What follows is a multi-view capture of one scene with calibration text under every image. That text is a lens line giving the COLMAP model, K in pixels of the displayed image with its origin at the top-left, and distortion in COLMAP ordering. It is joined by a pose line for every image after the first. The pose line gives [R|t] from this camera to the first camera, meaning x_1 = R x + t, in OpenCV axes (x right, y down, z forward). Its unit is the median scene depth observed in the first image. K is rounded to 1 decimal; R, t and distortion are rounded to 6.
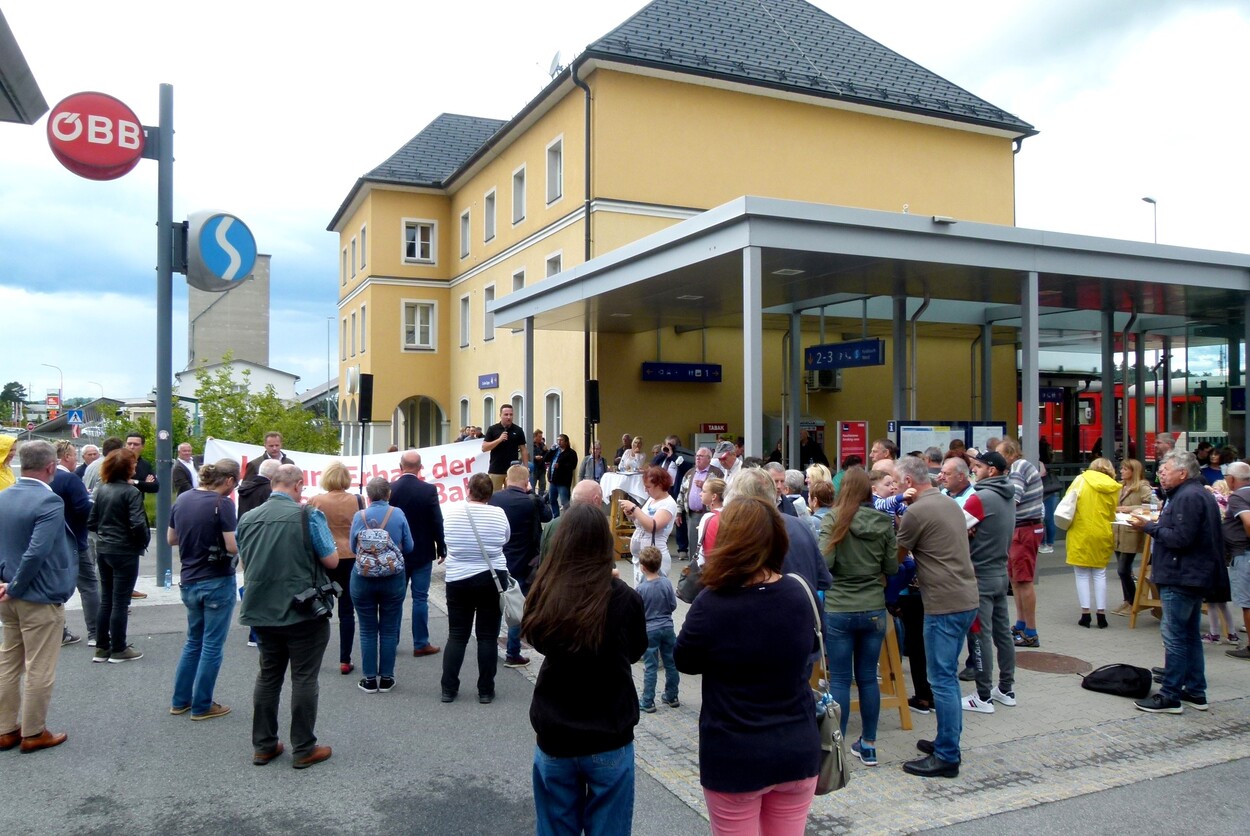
lens RADIAL K [[937.8, 0, 615.2], [0, 937.8, 410.6], [0, 0, 1]] dist [-0.034596, 0.030757]
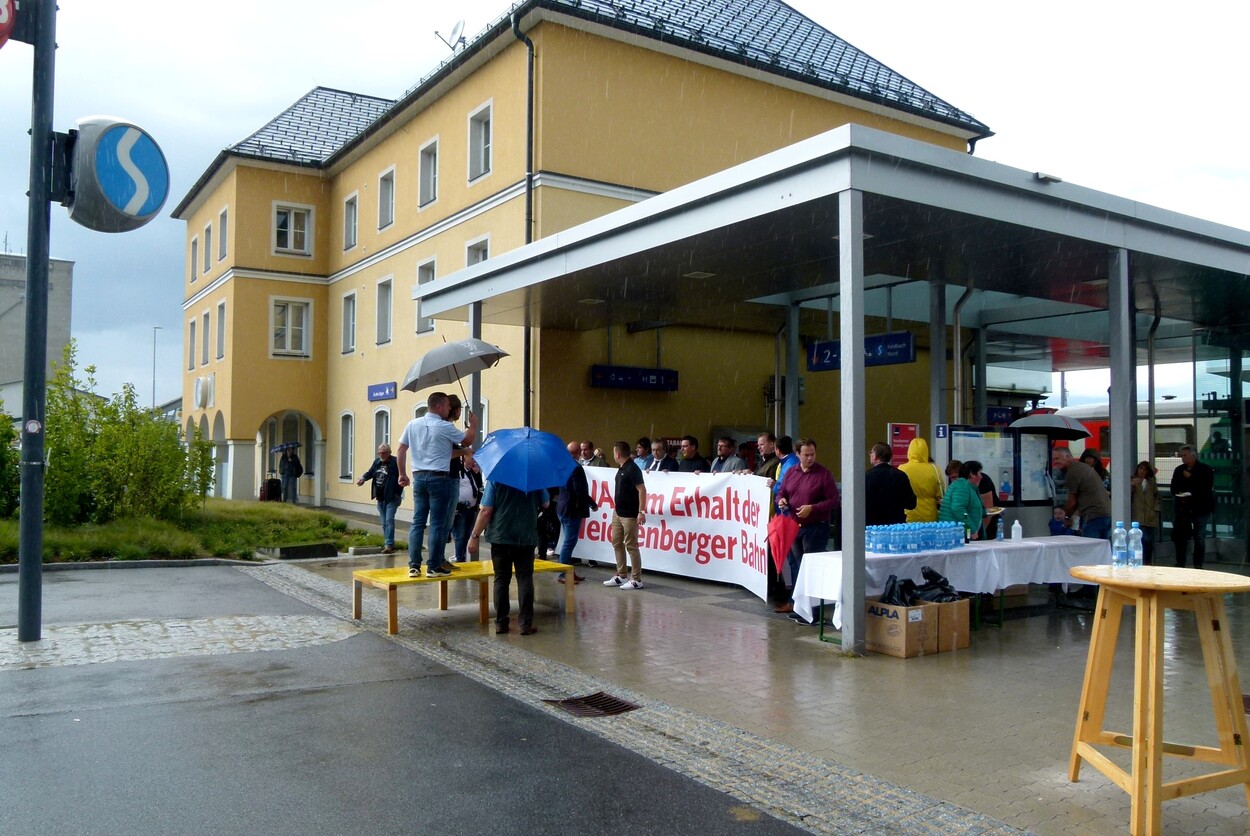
lens RADIAL K [[1001.1, 0, 624.4], [0, 1001.1, 422.5], [0, 0, 1]] dist [-0.036753, 0.008945]
pose [[0.987833, 0.011284, 0.155111, -0.082259], [-0.008259, 0.999763, -0.020136, 0.018912], [-0.155302, 0.018610, 0.987692, 0.096170]]
